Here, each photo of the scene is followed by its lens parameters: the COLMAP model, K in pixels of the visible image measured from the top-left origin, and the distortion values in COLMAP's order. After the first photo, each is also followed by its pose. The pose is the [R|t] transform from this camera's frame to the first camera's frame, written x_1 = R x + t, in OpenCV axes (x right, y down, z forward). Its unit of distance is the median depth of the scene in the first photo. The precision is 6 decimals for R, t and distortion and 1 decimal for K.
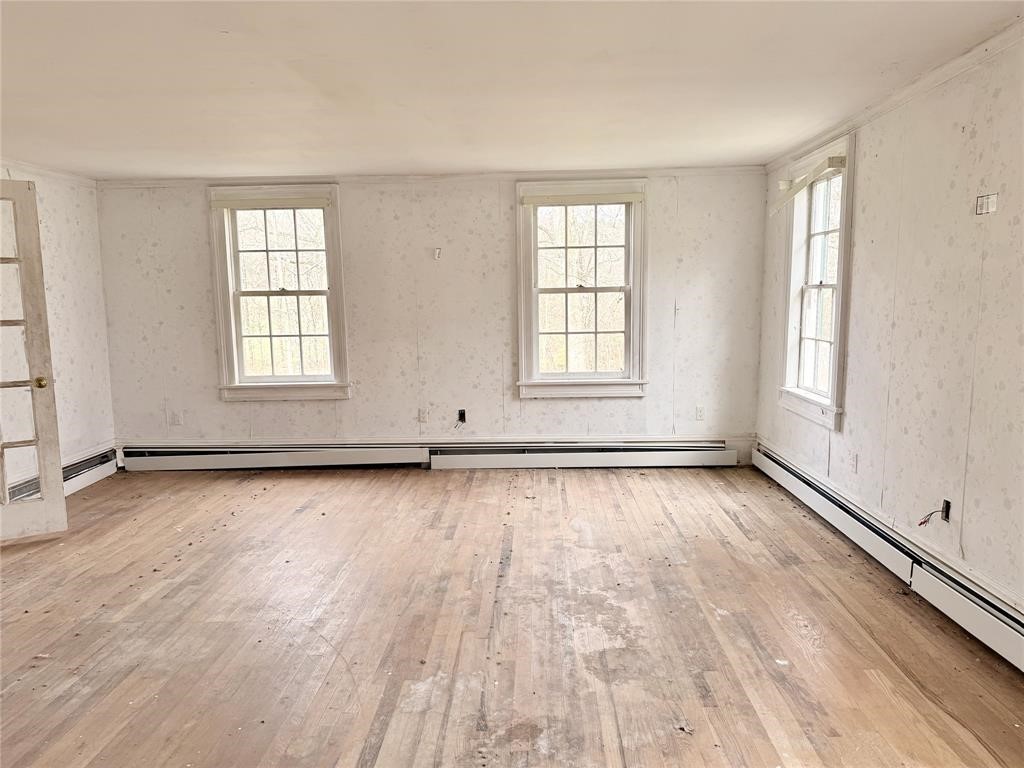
lens RADIAL K [[752.9, 0, 512.3], [0, 752.9, 401.2], [0, 0, 1]] dist [0.105296, -0.149894]
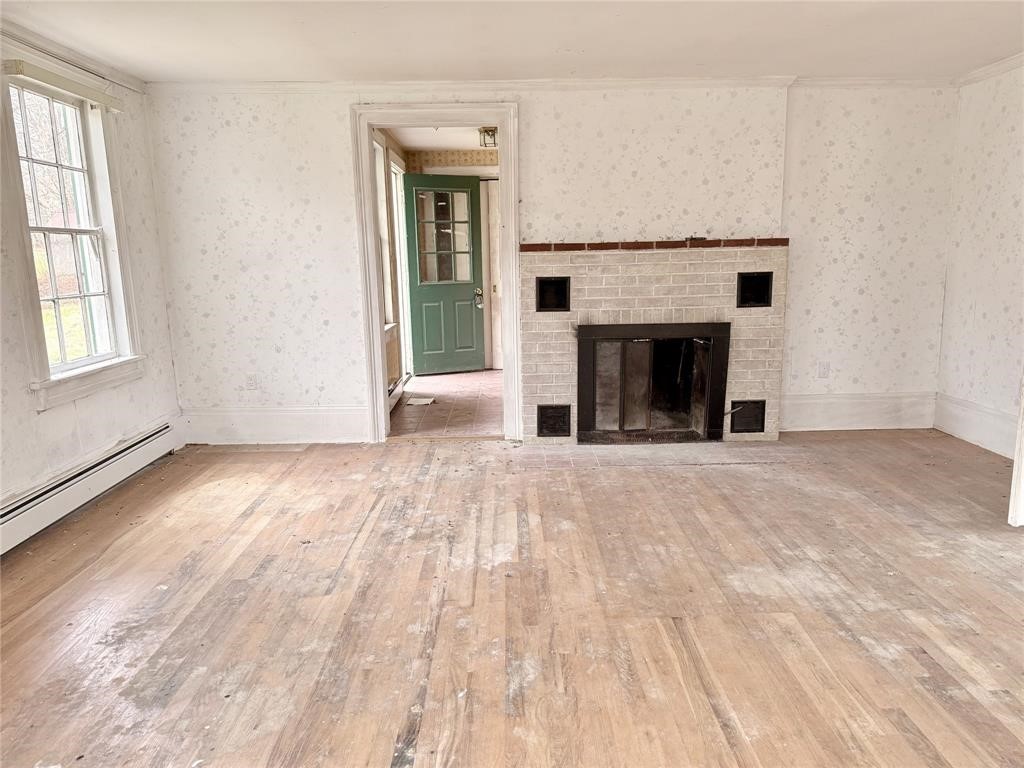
lens RADIAL K [[752.9, 0, 512.3], [0, 752.9, 401.2], [0, 0, 1]] dist [0.105296, -0.149894]
pose [[-0.998552, 0.042839, -0.032540, -0.097260], [0.029896, 0.944769, 0.326371, -0.216930], [0.044724, 0.324925, -0.944682, 1.845840]]
